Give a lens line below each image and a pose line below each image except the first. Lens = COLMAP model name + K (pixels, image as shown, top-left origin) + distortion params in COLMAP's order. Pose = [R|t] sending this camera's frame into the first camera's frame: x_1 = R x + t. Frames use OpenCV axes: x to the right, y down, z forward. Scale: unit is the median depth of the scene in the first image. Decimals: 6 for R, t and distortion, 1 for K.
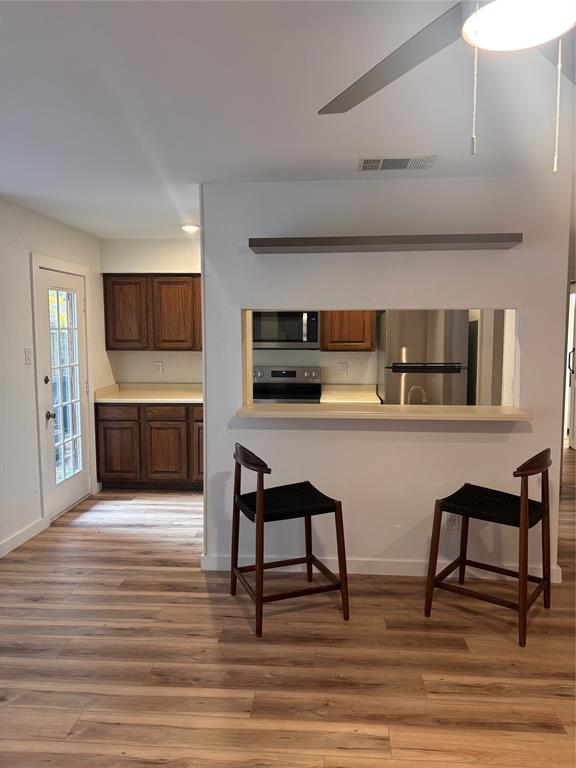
lens RADIAL K [[583.3, 0, 288.0], [0, 583.3, 384.0], [0, 0, 1]] dist [0.026047, -0.000783]
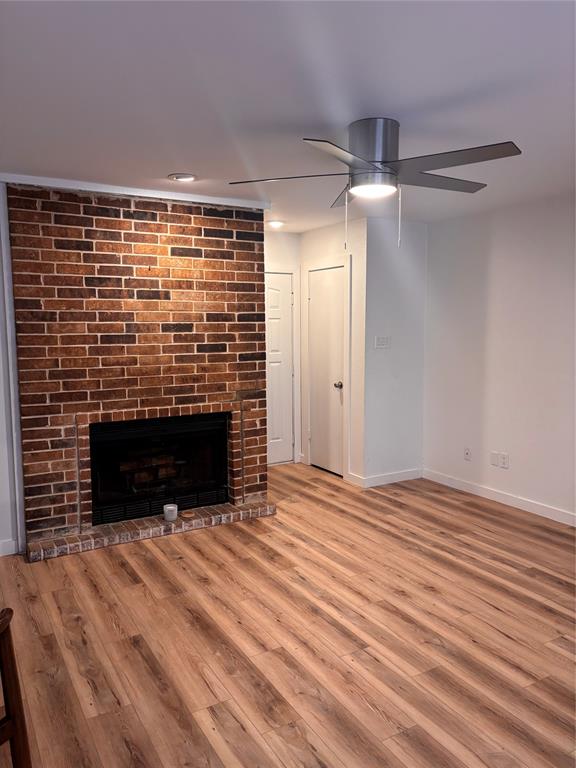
lens RADIAL K [[583.3, 0, 288.0], [0, 583.3, 384.0], [0, 0, 1]] dist [0.026047, -0.000783]
pose [[-0.570204, -0.072515, 0.818296, -0.684800], [0.086718, 0.985218, 0.147734, -0.099620], [-0.816913, 0.155200, -0.555487, 1.308908]]
